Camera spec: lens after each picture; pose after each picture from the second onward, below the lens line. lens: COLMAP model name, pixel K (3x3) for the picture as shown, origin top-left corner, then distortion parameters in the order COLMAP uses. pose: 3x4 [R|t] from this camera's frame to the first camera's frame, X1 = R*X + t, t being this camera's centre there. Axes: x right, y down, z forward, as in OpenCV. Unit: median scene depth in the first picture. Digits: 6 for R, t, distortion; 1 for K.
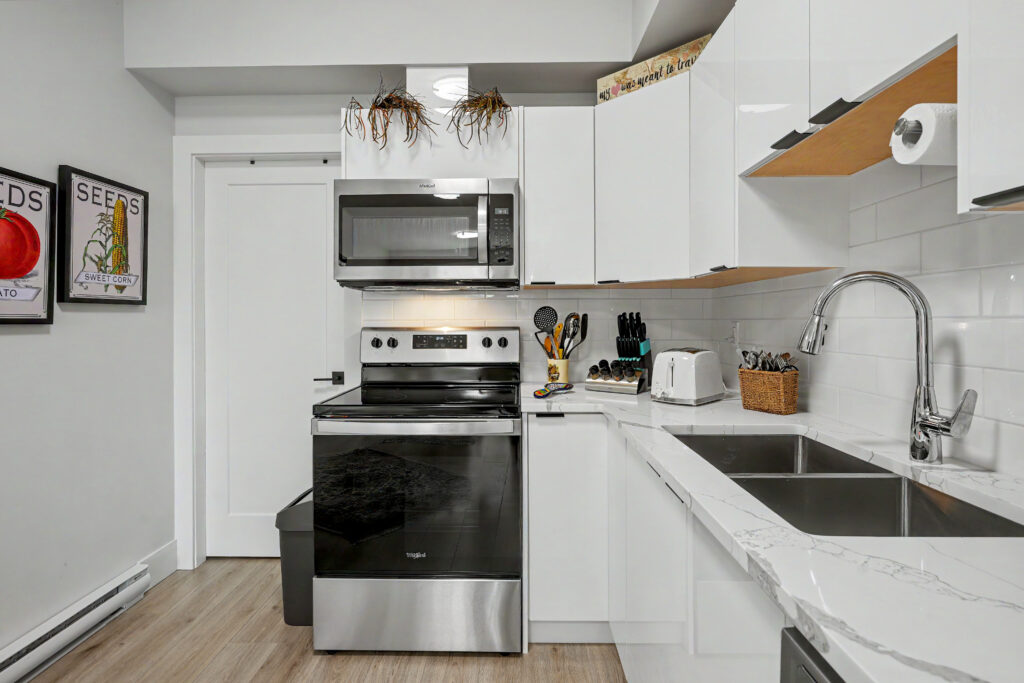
lens RADIAL K [[500.4, 0, 509.0], [0, 500.4, 318.4], [0, 0, 1]] dist [-0.014783, 0.006390]
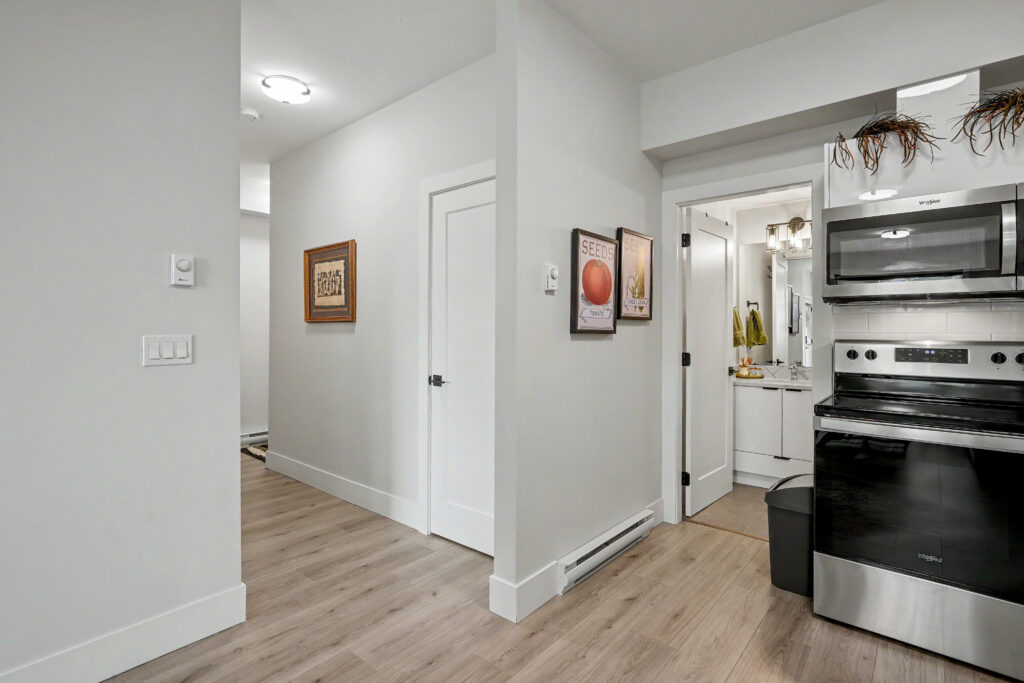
lens RADIAL K [[500.4, 0, 494.6], [0, 500.4, 325.2], [0, 0, 1]] dist [-0.014783, 0.006390]
pose [[0.755056, -0.000474, -0.655660, -0.177066], [-0.005511, 0.999960, -0.007070, -0.001347], [0.655637, 0.008952, 0.755023, -0.357051]]
